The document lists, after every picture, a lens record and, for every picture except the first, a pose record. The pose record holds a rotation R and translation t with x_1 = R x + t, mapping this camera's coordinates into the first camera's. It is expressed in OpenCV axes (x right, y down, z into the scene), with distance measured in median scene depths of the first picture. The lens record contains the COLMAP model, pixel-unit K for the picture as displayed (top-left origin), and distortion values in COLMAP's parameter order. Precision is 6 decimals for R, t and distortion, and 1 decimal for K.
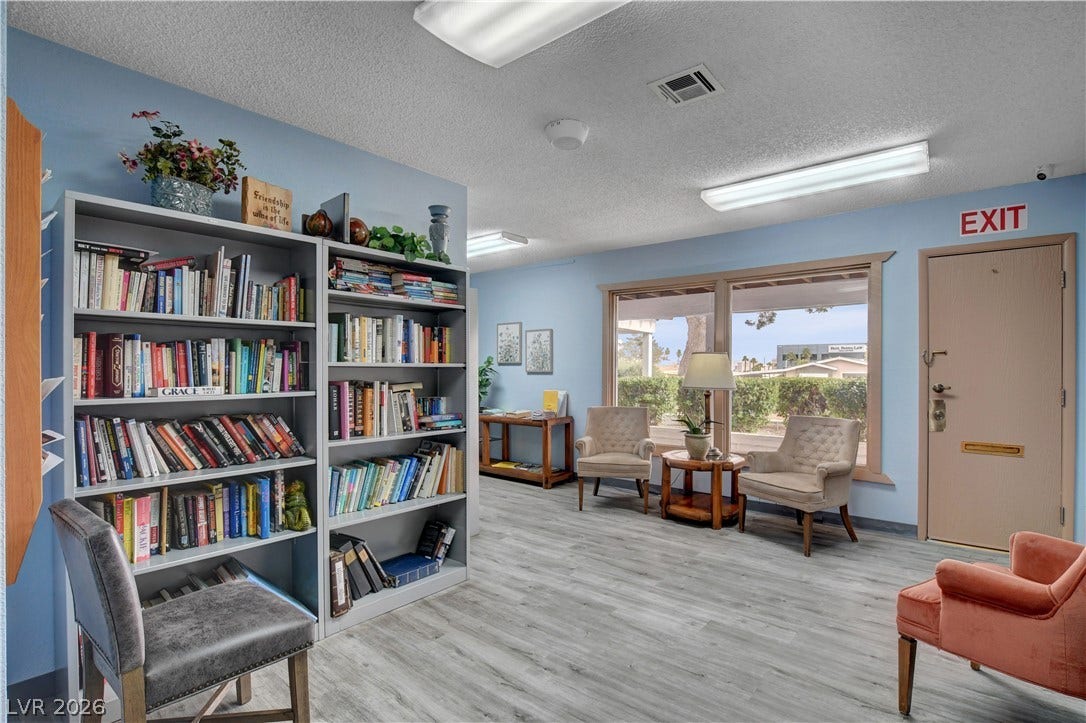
lens RADIAL K [[518.5, 0, 538.6], [0, 518.5, 367.3], [0, 0, 1]] dist [0.032412, -0.005285]
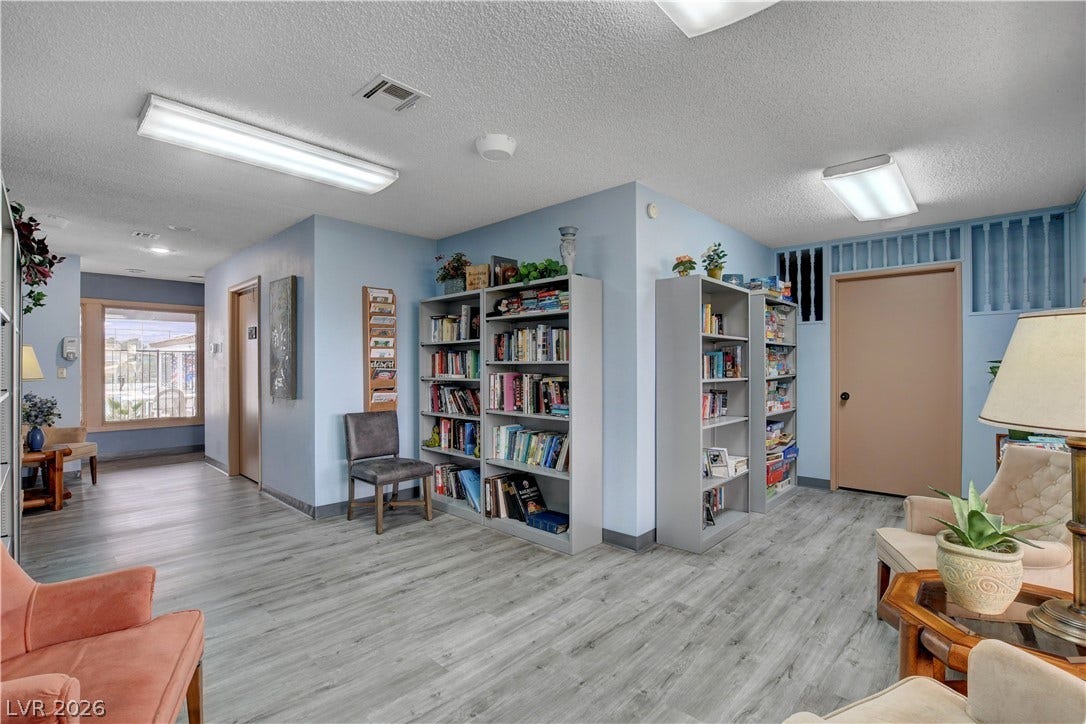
lens RADIAL K [[488.6, 0, 535.4], [0, 488.6, 365.0], [0, 0, 1]] dist [0.034359, -0.005991]
pose [[-0.042578, 0.001741, -0.999092, 0.976091], [0.011819, 0.999929, 0.001238, 0.000411], [0.999023, -0.011756, -0.042595, 1.038977]]
